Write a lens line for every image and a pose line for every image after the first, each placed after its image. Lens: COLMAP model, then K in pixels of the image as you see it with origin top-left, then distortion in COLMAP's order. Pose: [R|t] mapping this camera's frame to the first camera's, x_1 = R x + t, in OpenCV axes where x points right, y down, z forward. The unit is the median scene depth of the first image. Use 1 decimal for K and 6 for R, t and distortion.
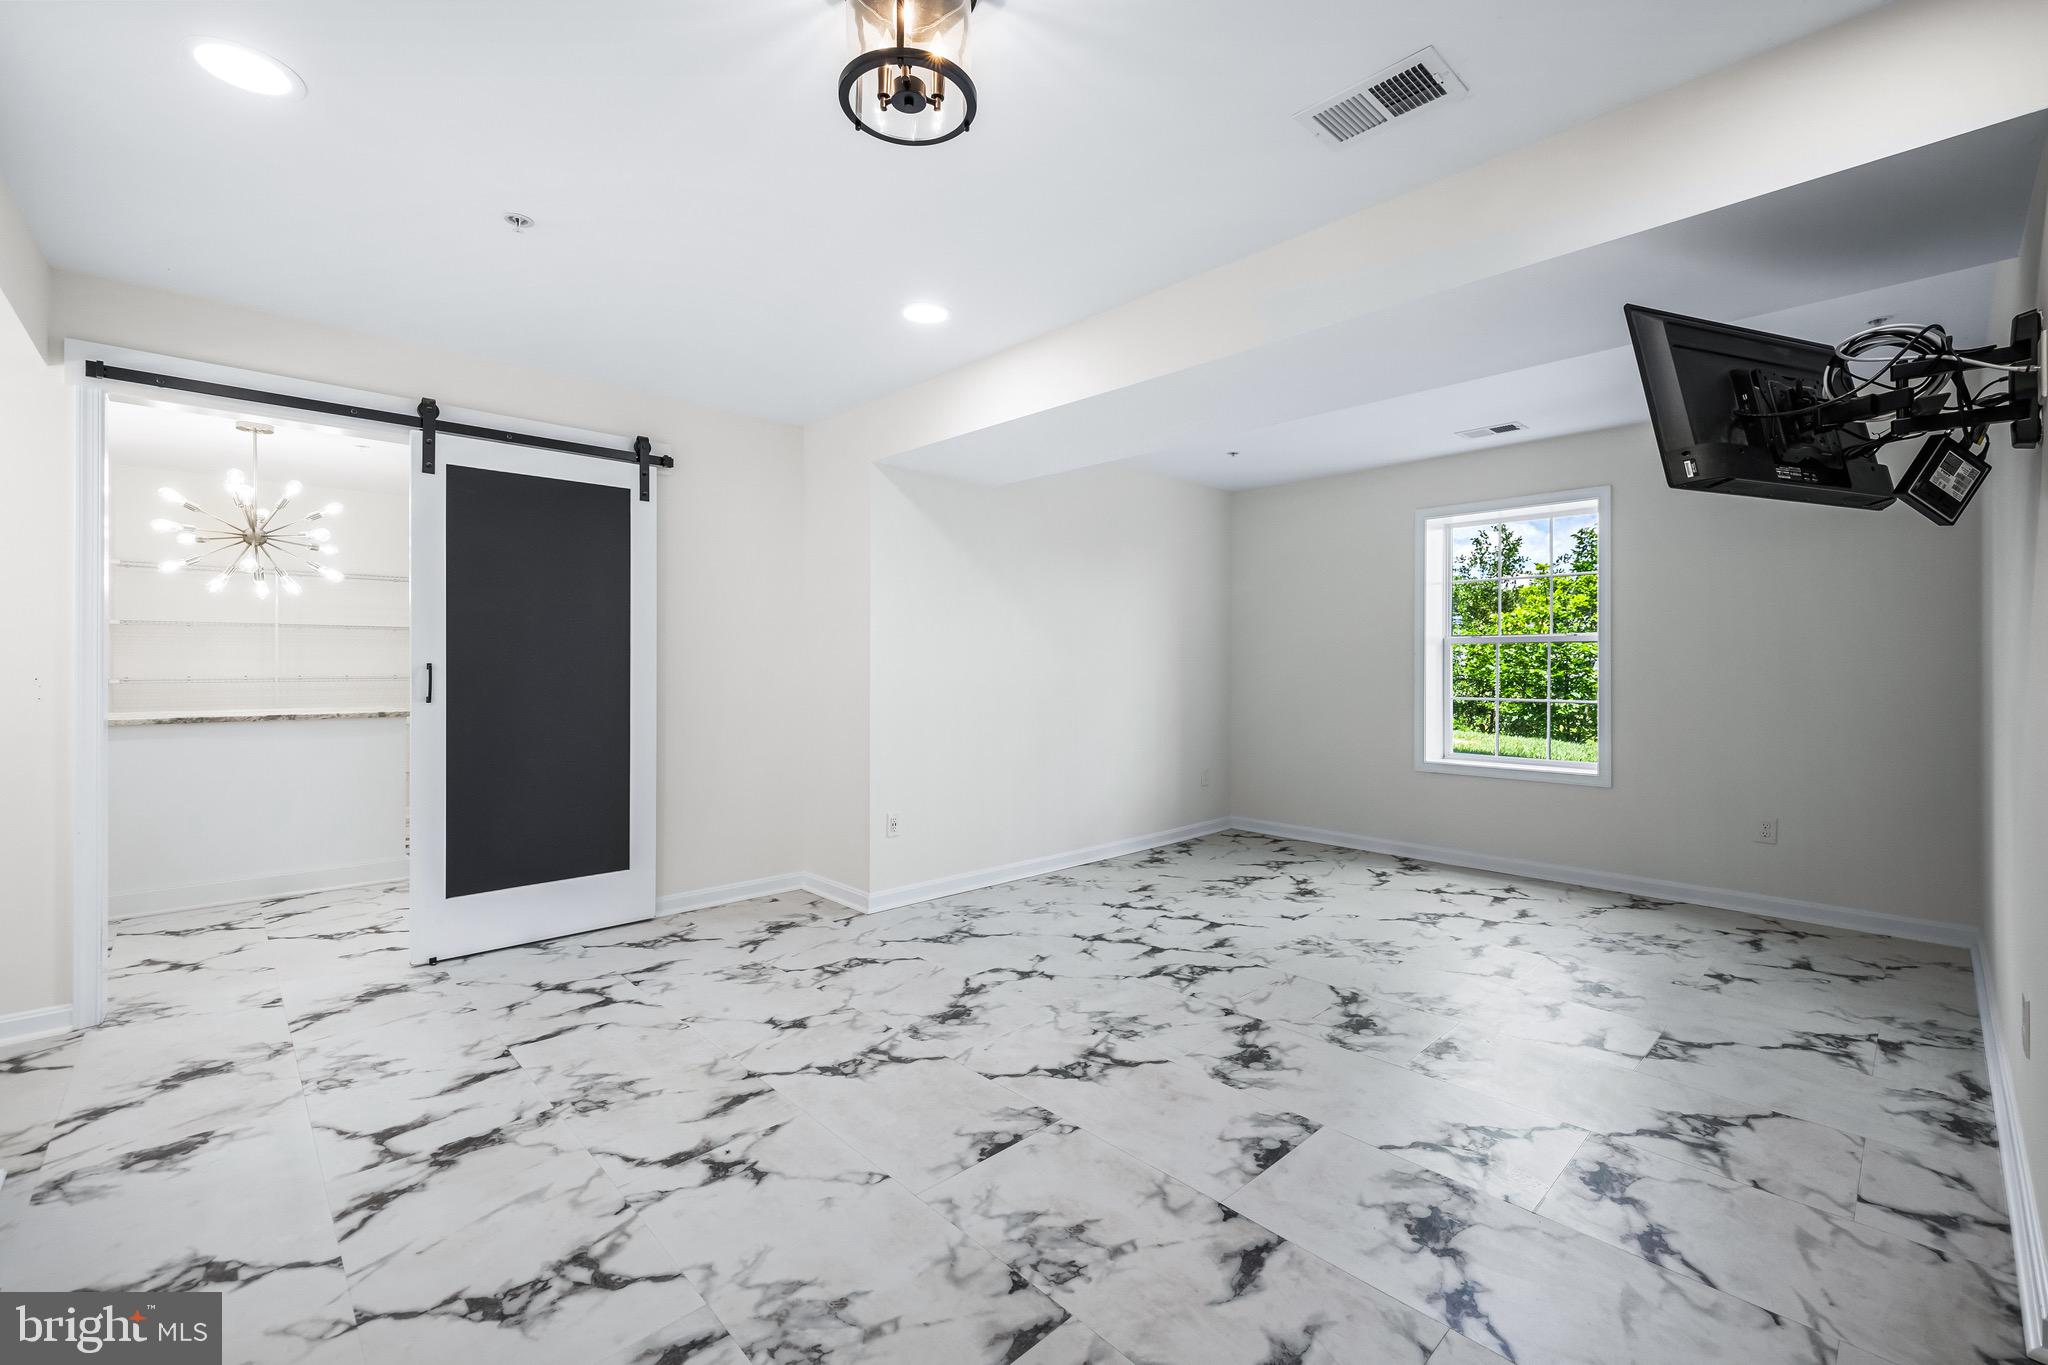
lens RADIAL K [[867.3, 0, 1010.1], [0, 867.3, 677.2], [0, 0, 1]] dist [0.006903, -0.001200]
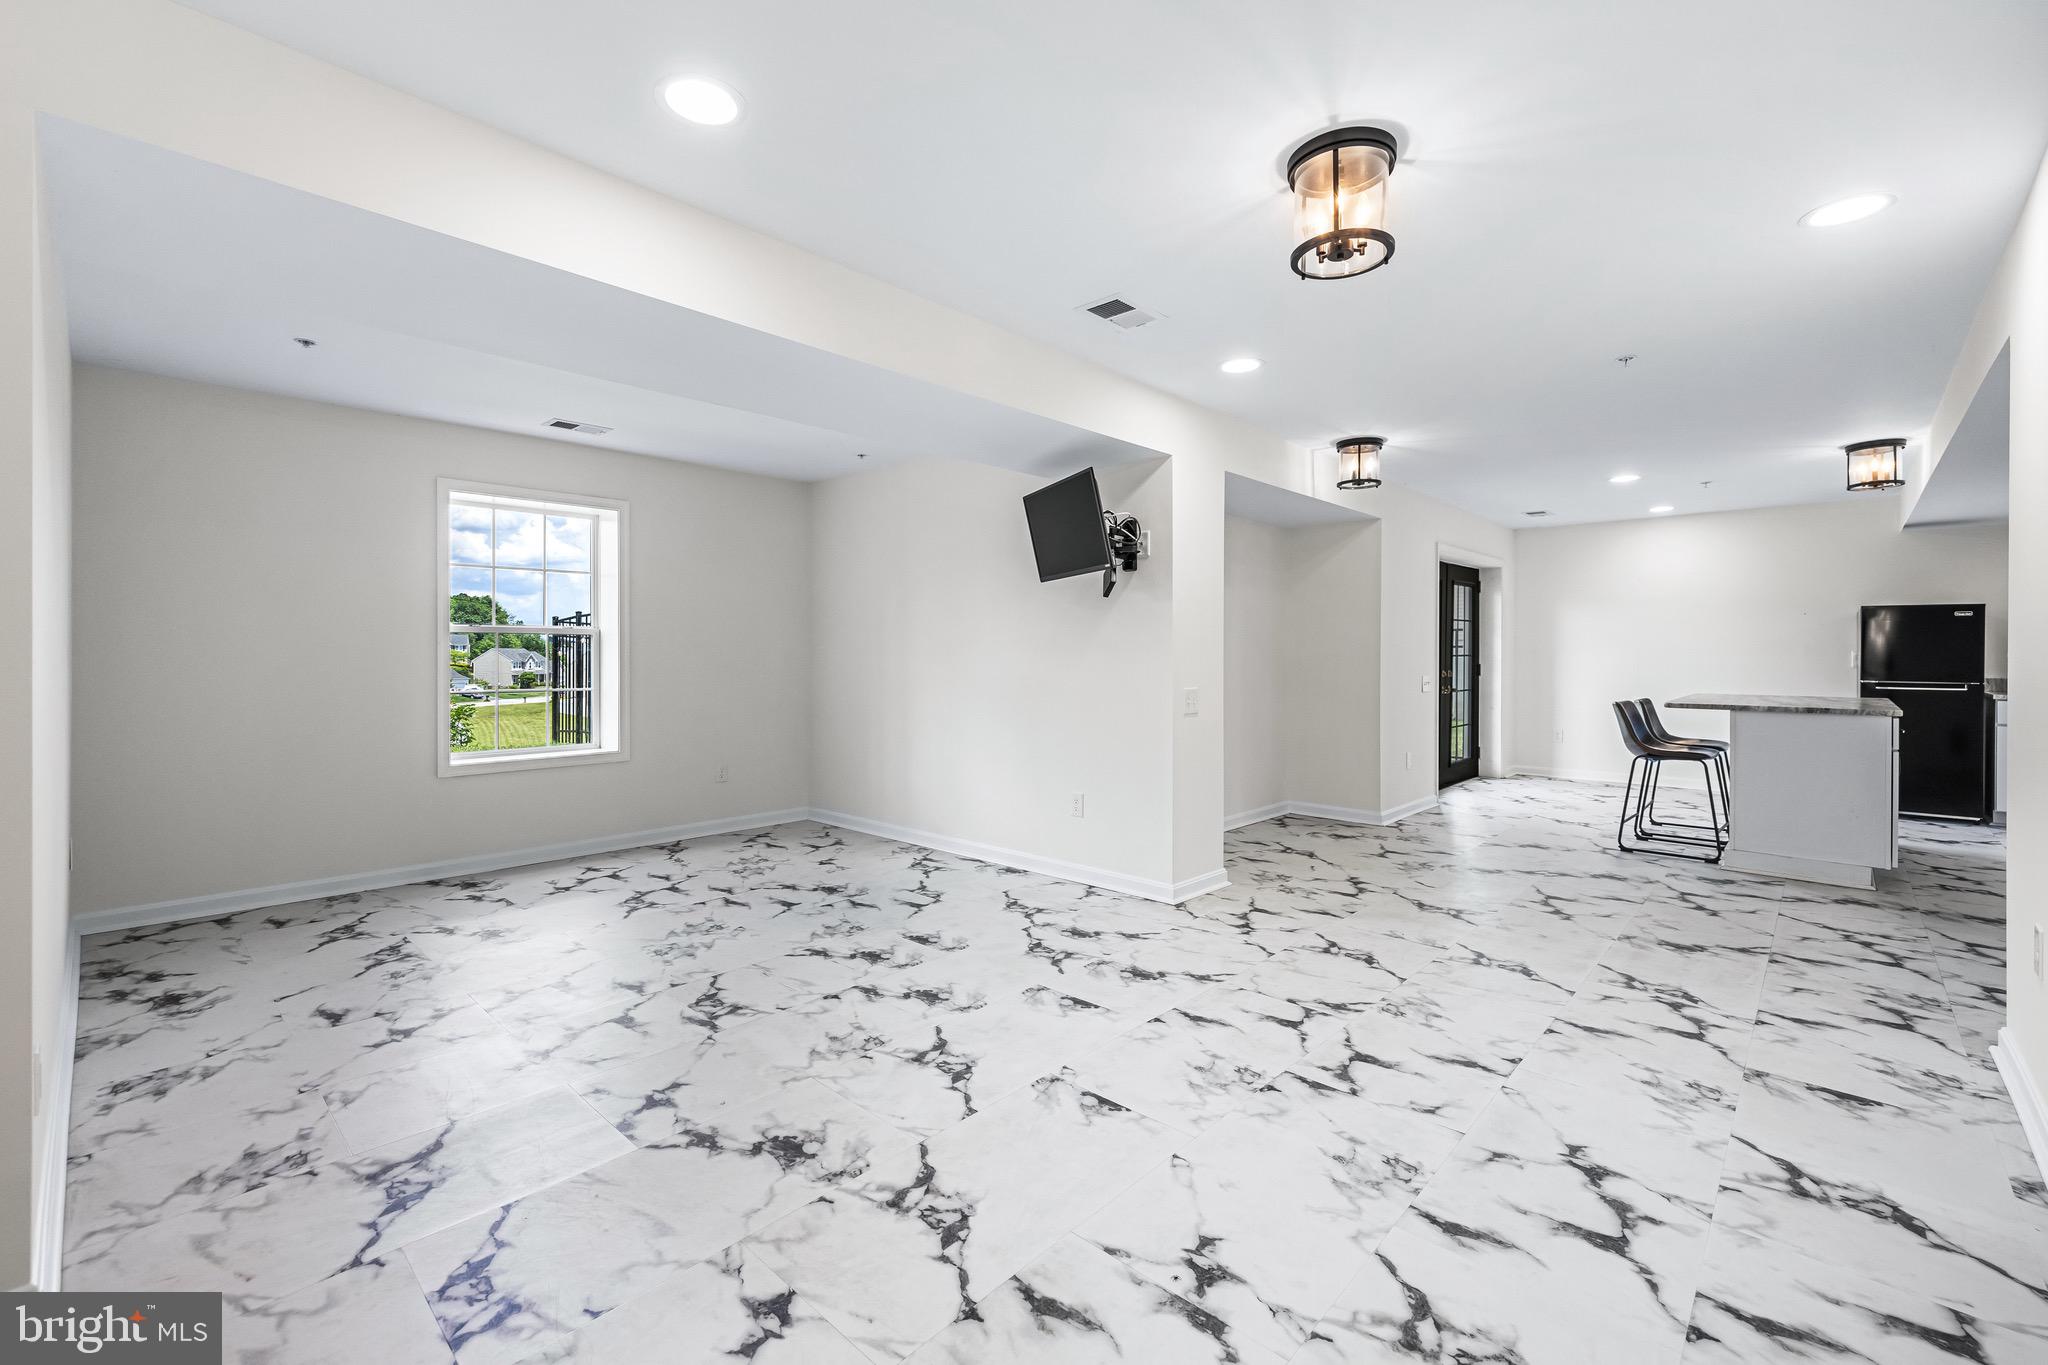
lens RADIAL K [[867.3, 0, 1027.5], [0, 867.3, 650.9], [0, 0, 1]] dist [0.006903, -0.001200]
pose [[-0.076243, 0.002950, 0.997085, -1.067510], [0.013736, 0.999904, -0.001908, -0.020225], [-0.996995, 0.013550, -0.076276, 1.150570]]
